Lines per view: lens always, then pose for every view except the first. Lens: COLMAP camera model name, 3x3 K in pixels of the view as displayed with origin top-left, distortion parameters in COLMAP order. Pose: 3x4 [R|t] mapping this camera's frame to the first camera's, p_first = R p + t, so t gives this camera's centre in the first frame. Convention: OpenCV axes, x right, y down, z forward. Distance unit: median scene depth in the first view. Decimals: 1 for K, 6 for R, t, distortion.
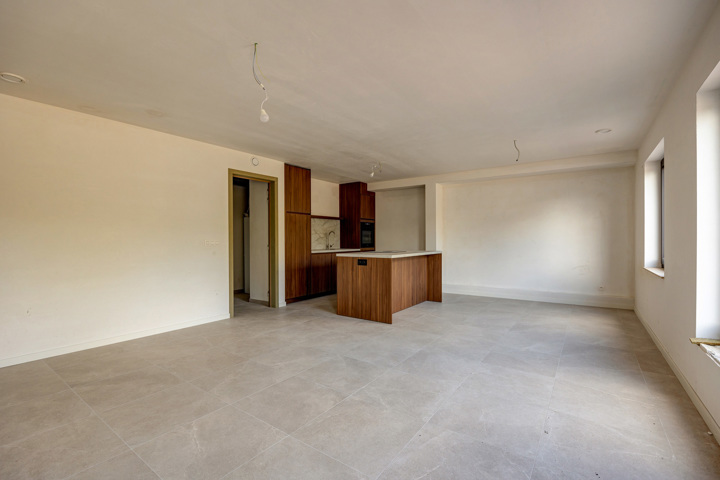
lens RADIAL K [[325.5, 0, 359.6], [0, 325.5, 237.7], [0, 0, 1]] dist [-0.000499, 0.000002]
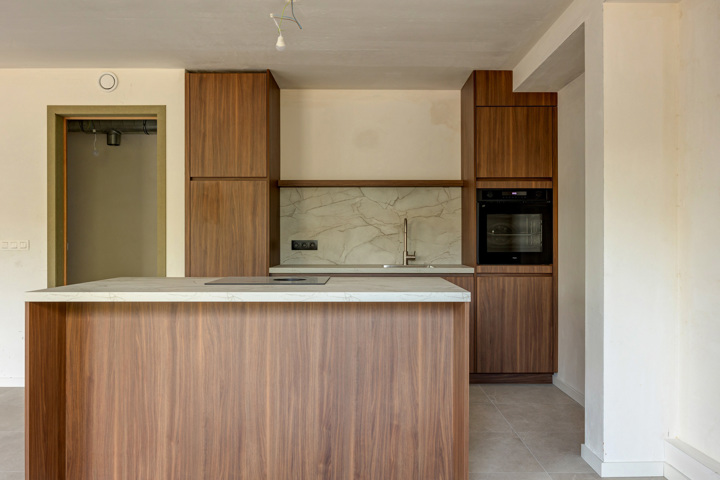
lens RADIAL K [[609.9, 0, 360.7], [0, 609.9, 242.9], [0, 0, 1]] dist [0.051556, -0.001248]
pose [[0.579557, -0.003743, -0.814923, 0.575971], [0.003299, 0.999992, -0.002247, 0.013200], [0.814925, -0.001387, 0.579565, 0.662047]]
